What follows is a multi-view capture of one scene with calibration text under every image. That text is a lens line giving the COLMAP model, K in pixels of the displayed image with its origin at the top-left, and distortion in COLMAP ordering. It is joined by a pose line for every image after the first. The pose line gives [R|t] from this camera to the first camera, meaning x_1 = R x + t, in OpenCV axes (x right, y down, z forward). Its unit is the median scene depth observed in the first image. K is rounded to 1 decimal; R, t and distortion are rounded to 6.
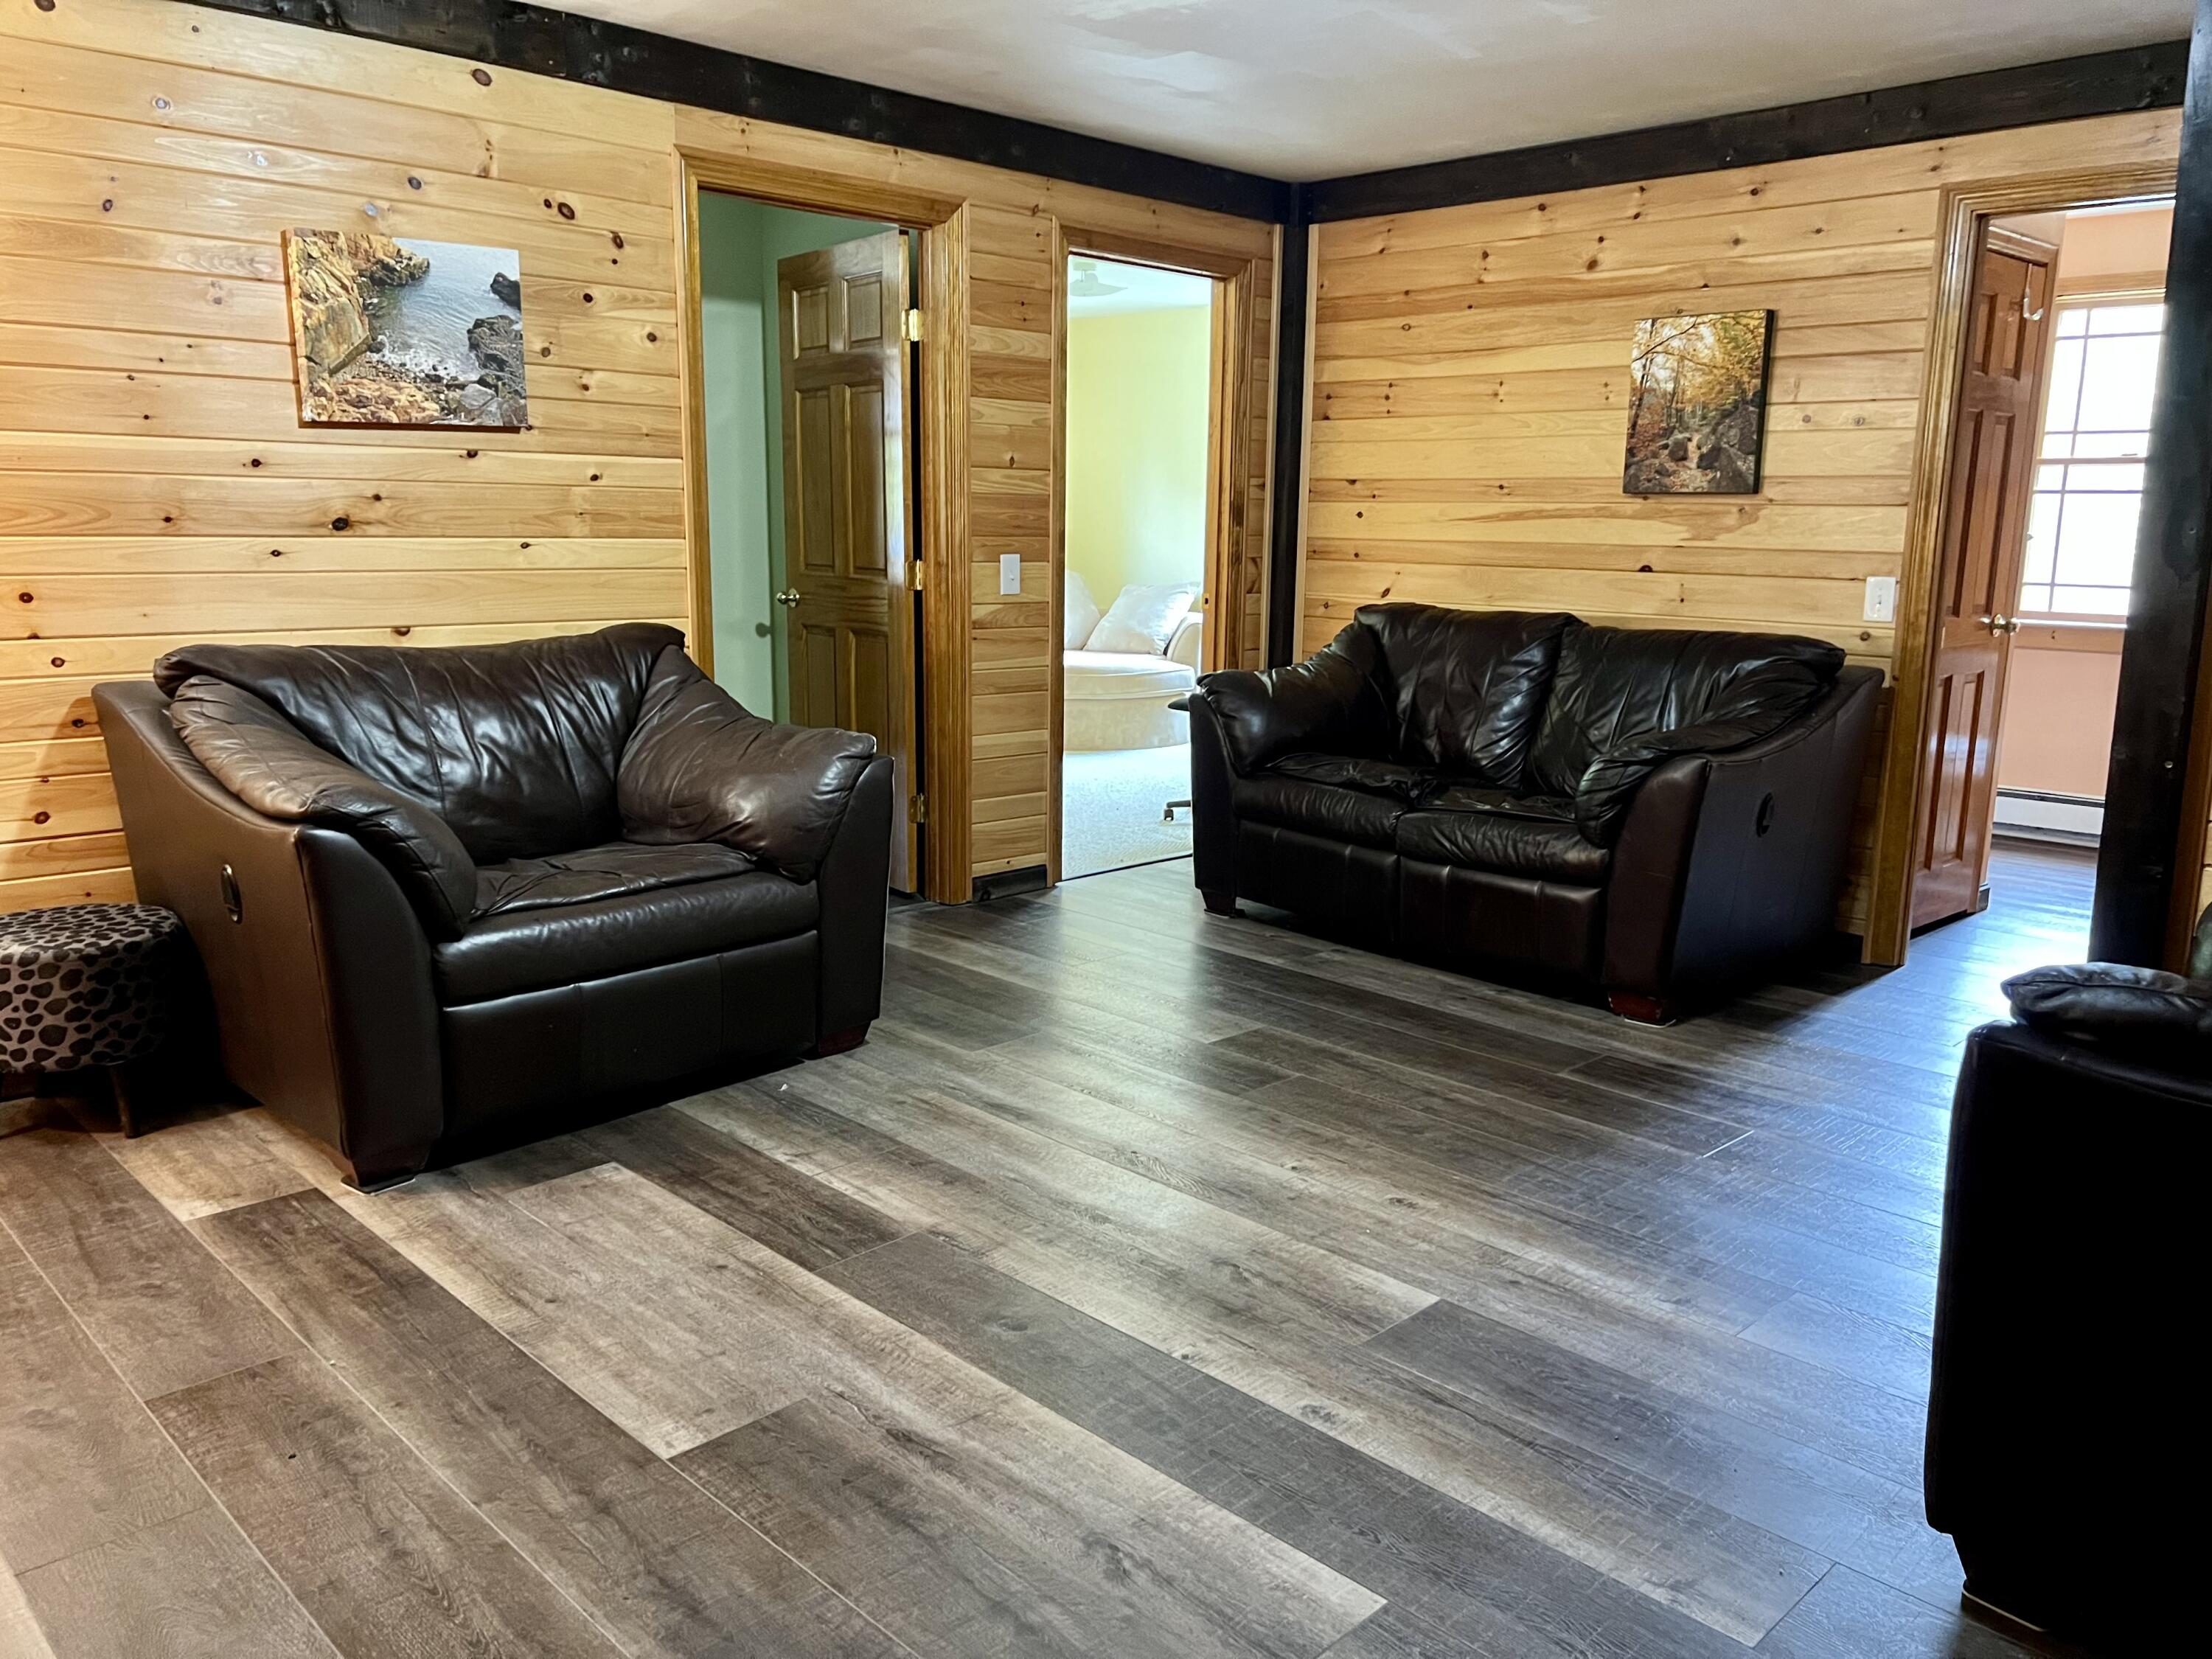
lens RADIAL K [[1671.6, 0, 1102.0], [0, 1671.6, 820.6], [0, 0, 1]] dist [0.051857, -0.066372]
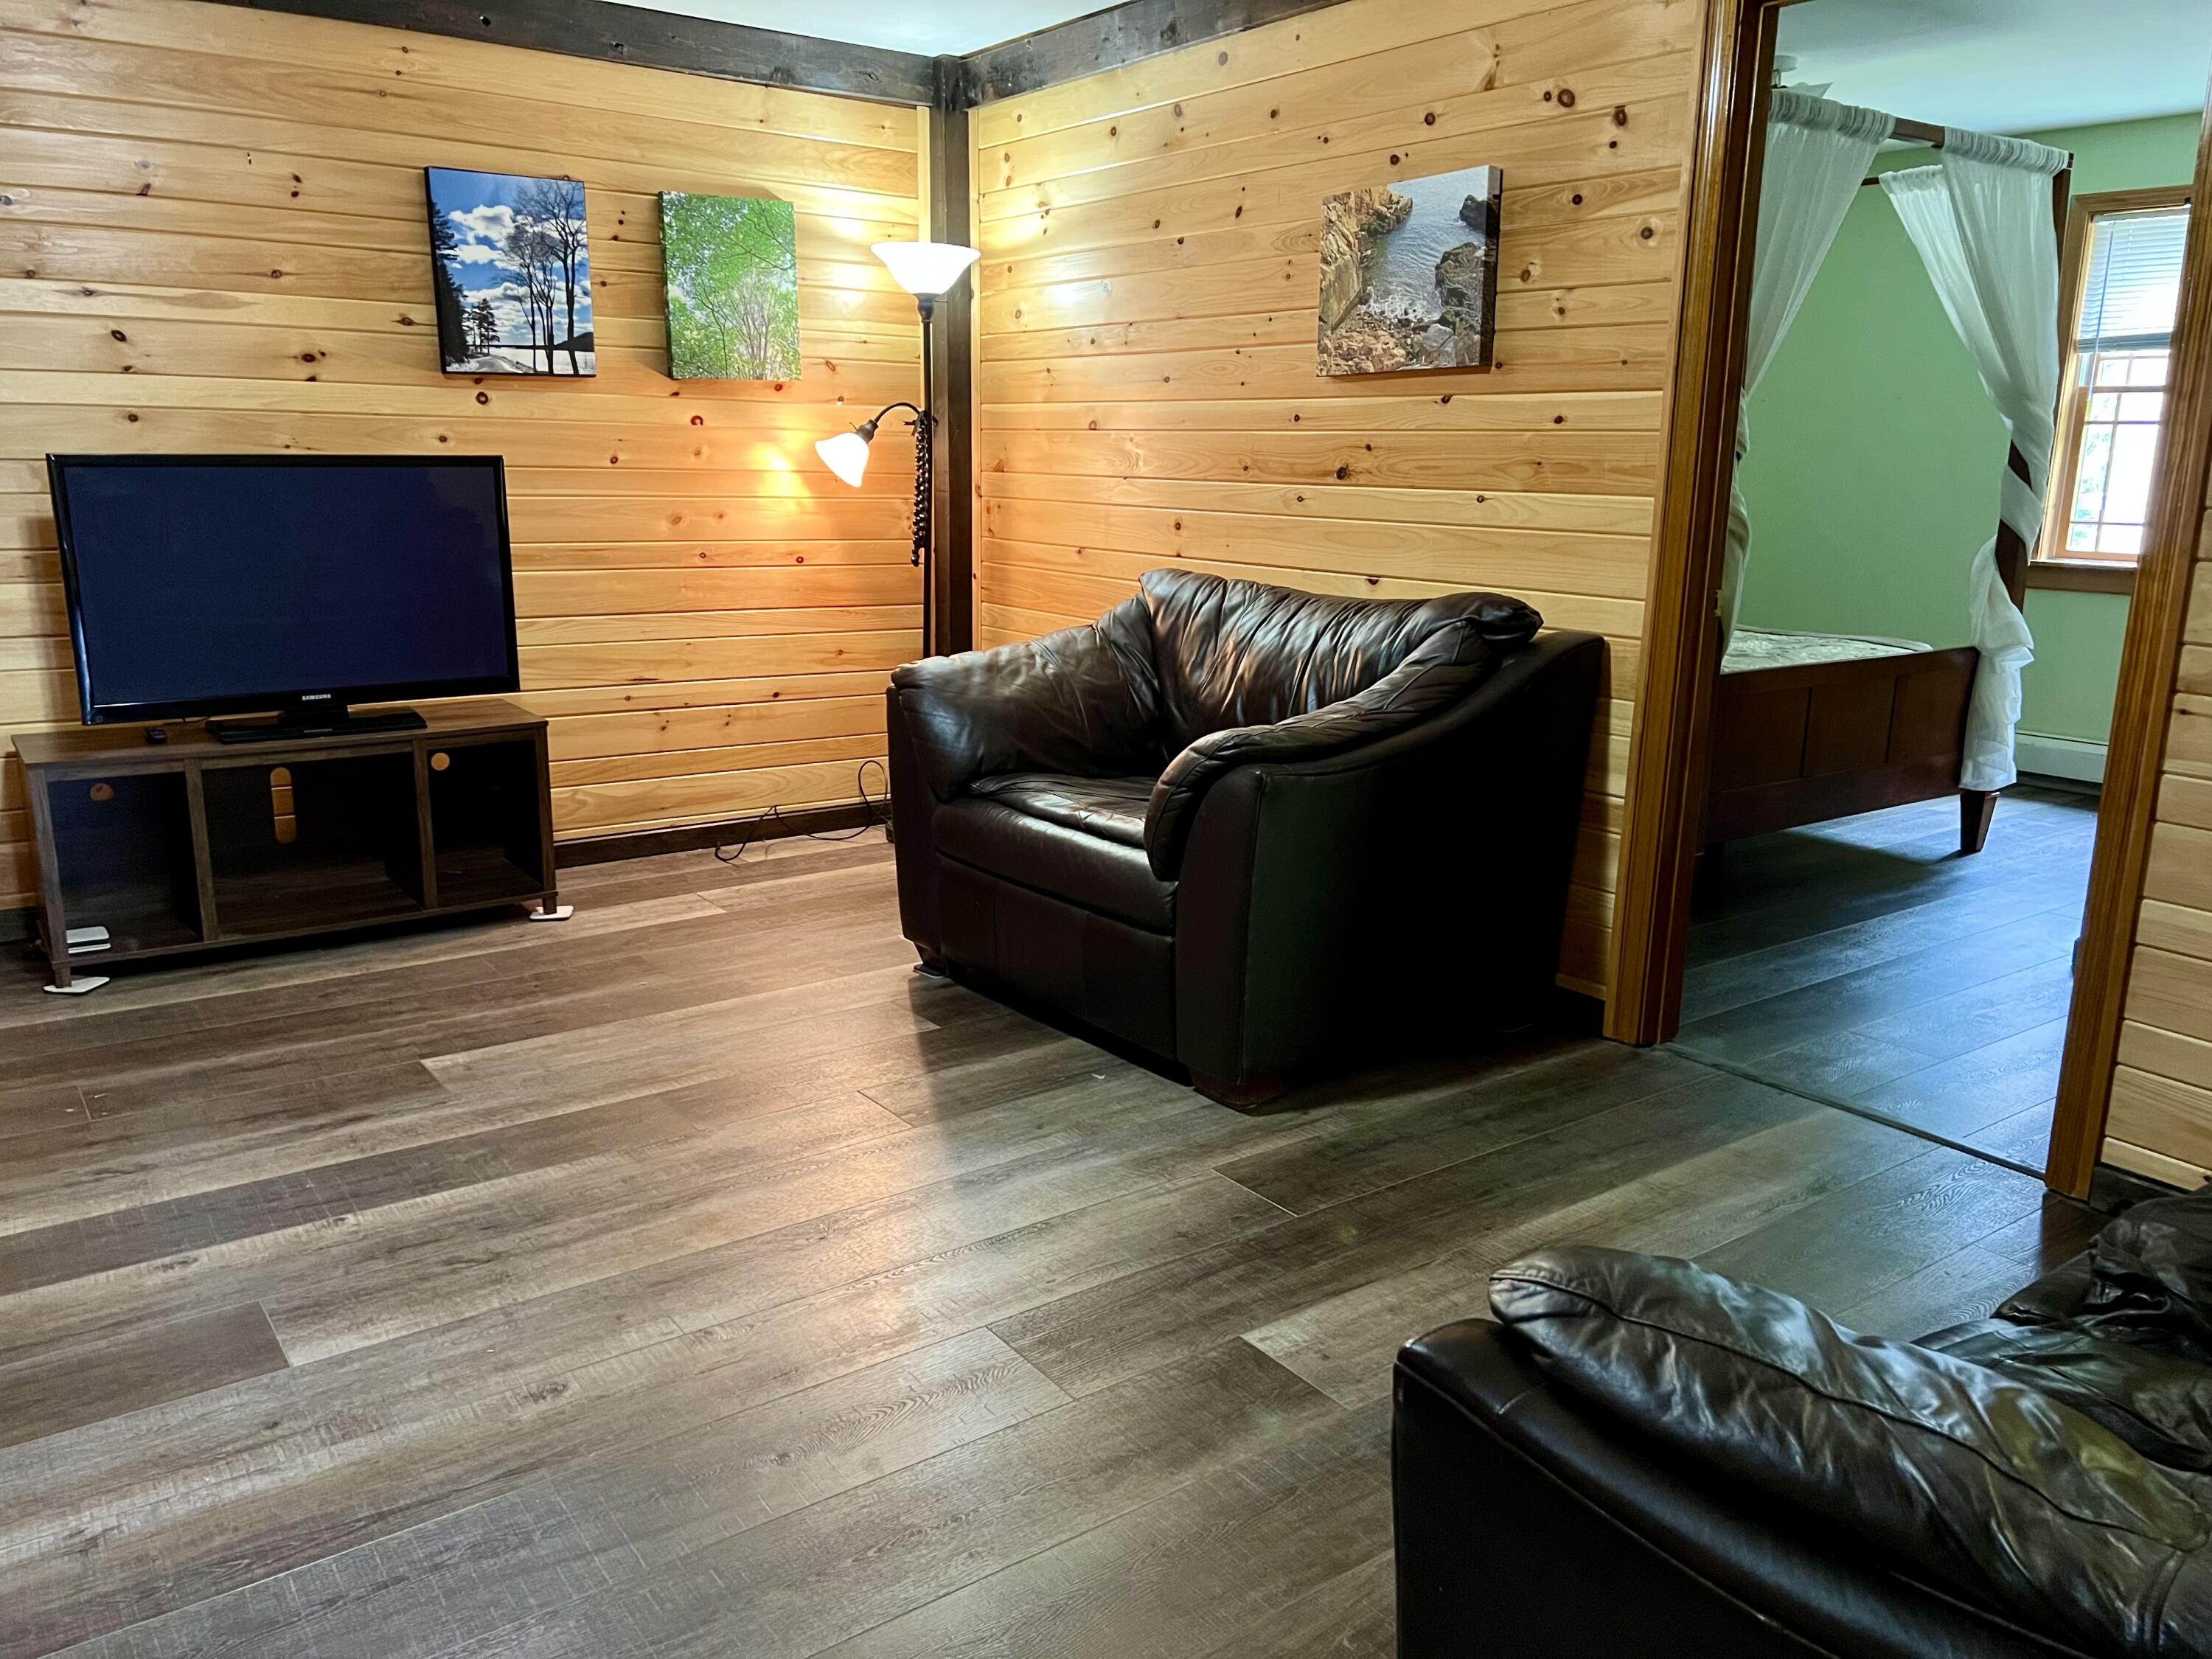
lens RADIAL K [[1671.6, 0, 1102.3], [0, 1671.6, 837.2], [0, 0, 1]] dist [0.051857, -0.066372]
pose [[-0.151730, 0.211513, -0.965526, 0.651509], [-0.193417, 0.951597, 0.238857, -0.182195], [0.969313, 0.222991, -0.103475, 1.023579]]
